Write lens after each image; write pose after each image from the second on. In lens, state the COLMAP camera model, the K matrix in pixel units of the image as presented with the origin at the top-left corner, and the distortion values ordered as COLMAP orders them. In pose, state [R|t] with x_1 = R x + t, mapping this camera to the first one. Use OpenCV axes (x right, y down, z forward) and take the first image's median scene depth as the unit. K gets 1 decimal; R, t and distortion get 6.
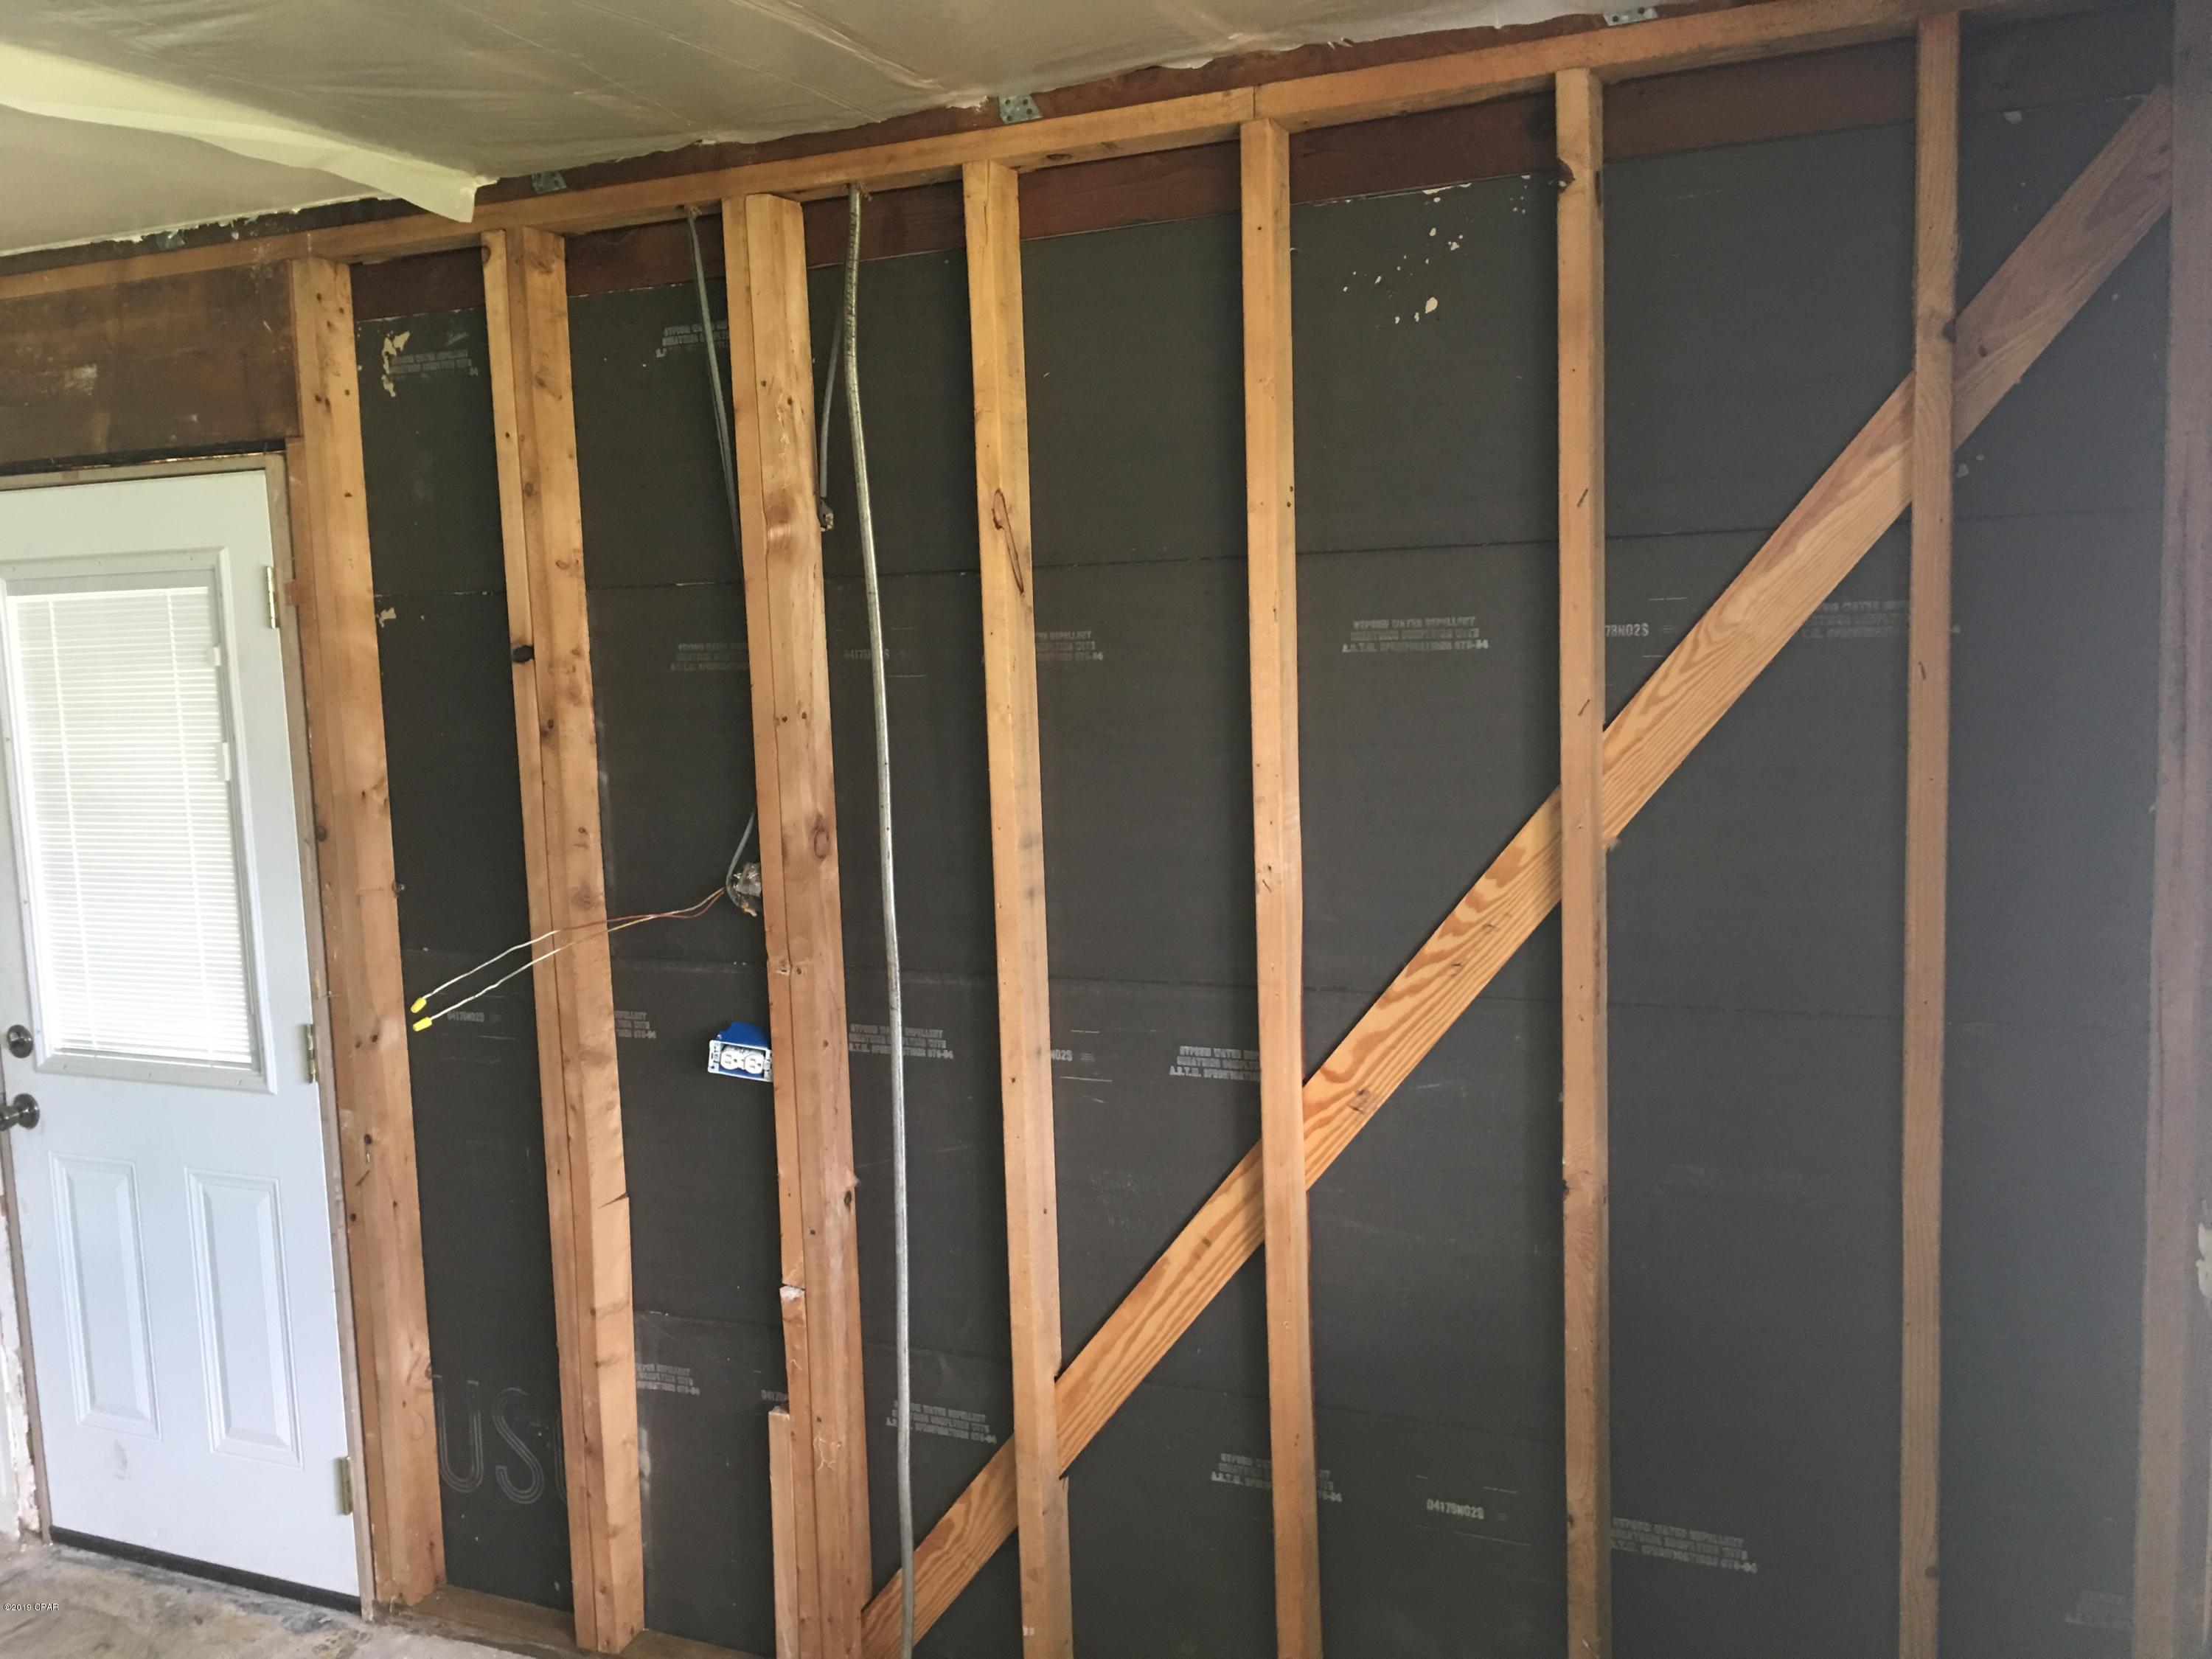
lens RADIAL K [[1877.8, 0, 1089.7], [0, 1877.8, 826.1], [0, 0, 1]] dist [0.066907, -0.090981]
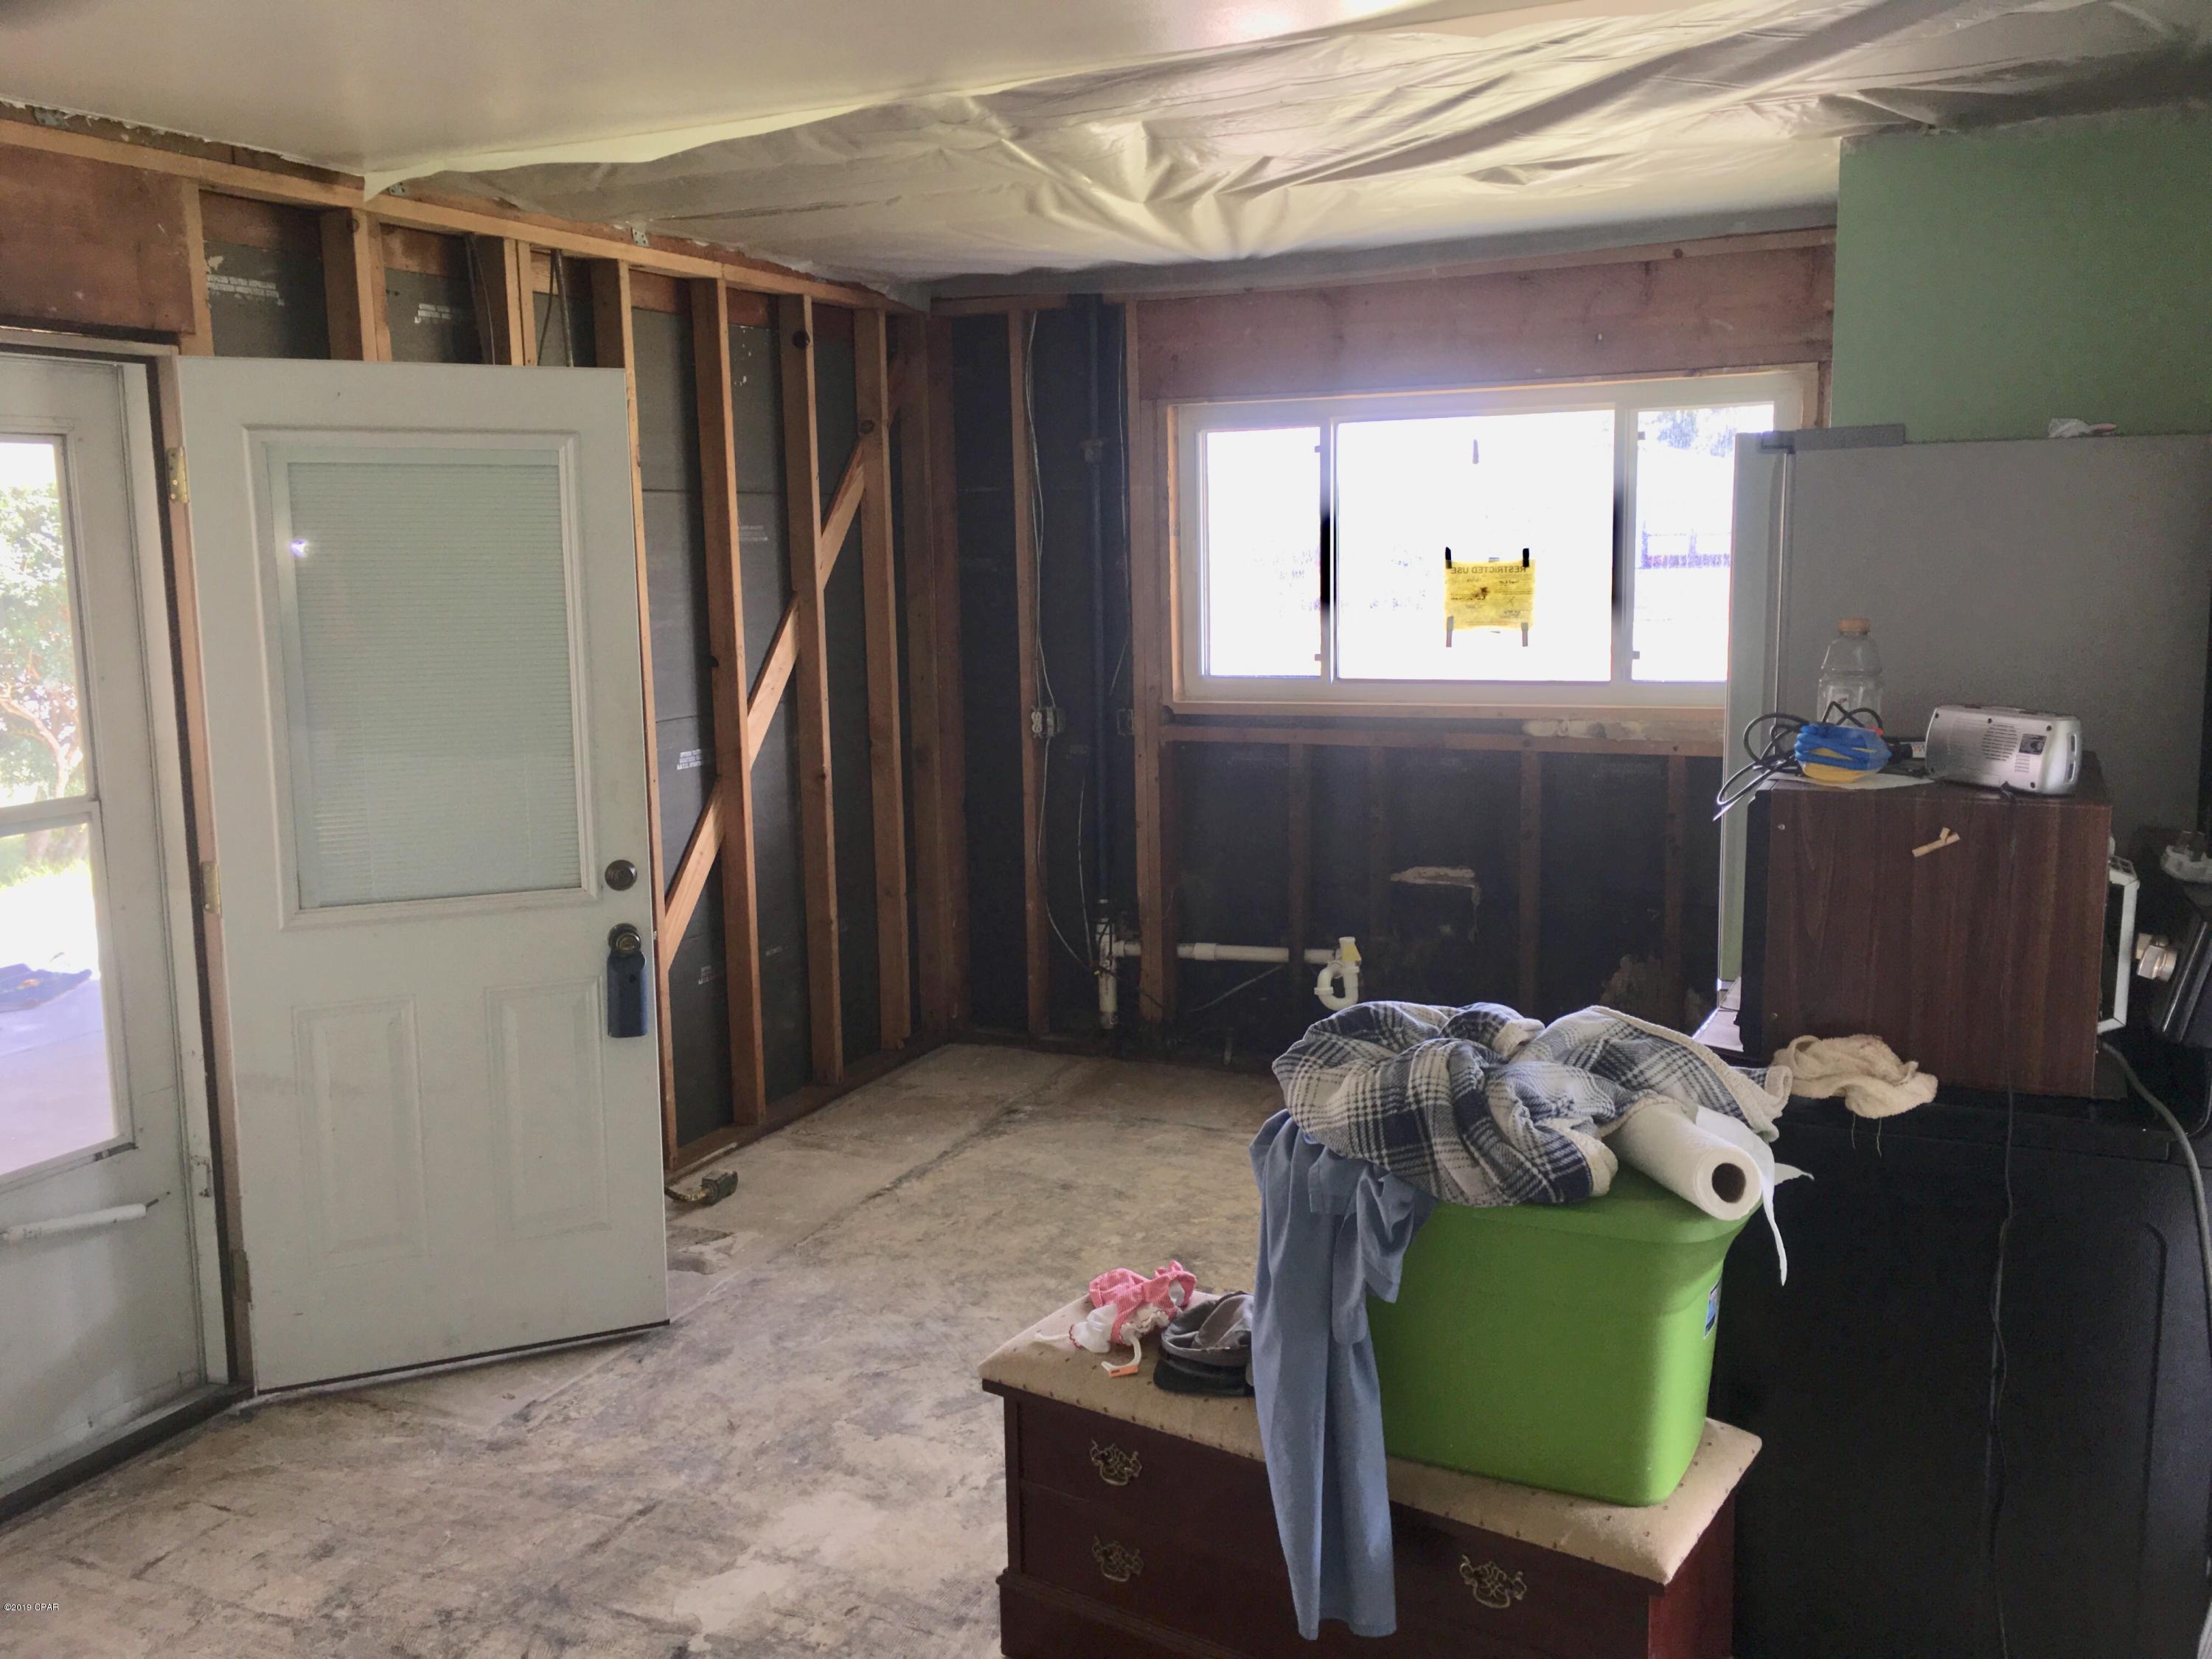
lens RADIAL K [[1877.8, 0, 1099.5], [0, 1877.8, 800.6], [0, 0, 1]] dist [0.066907, -0.090981]
pose [[0.021576, -0.106760, 0.994051, -1.414702], [0.127613, 0.986443, 0.103173, 0.019383], [-0.991589, 0.124628, 0.034907, 0.416758]]
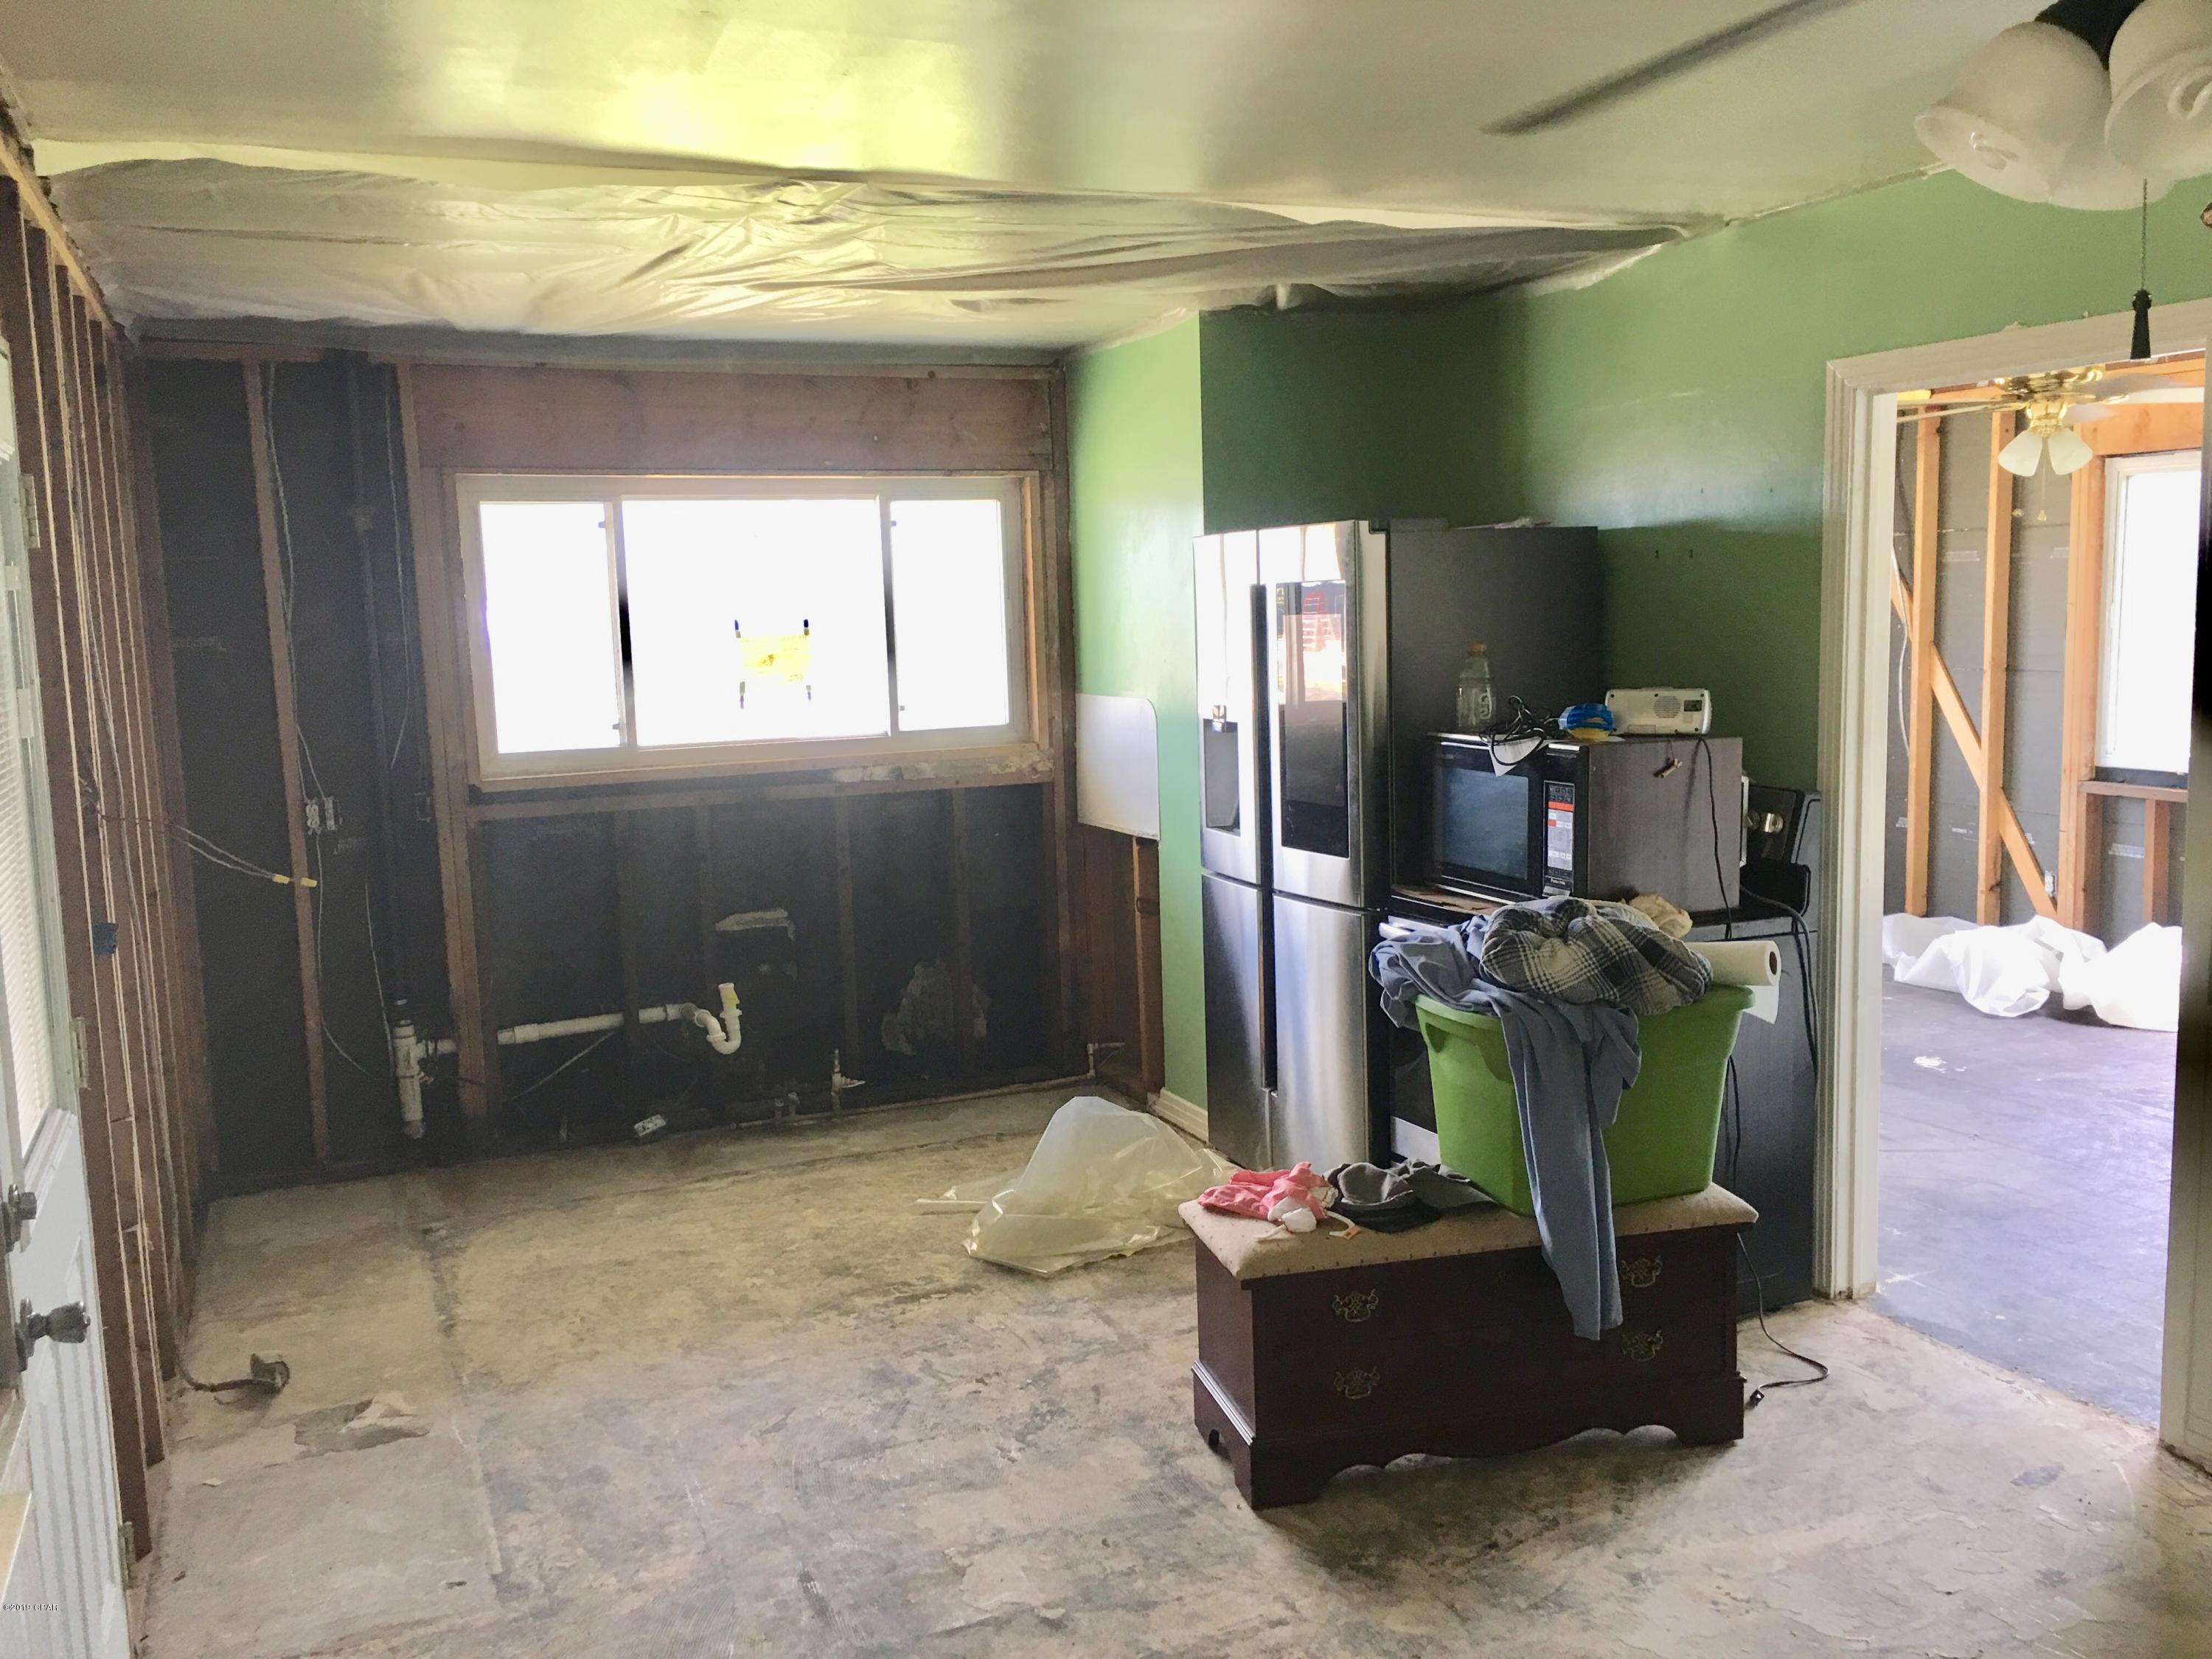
lens RADIAL K [[1877.8, 0, 1114.1], [0, 1877.8, 832.1], [0, 0, 1]] dist [0.066907, -0.090981]
pose [[-0.729620, -0.030371, 0.683178, -1.248071], [0.126799, 0.975682, 0.178792, -0.065096], [-0.671994, 0.217076, -0.708026, 1.197448]]
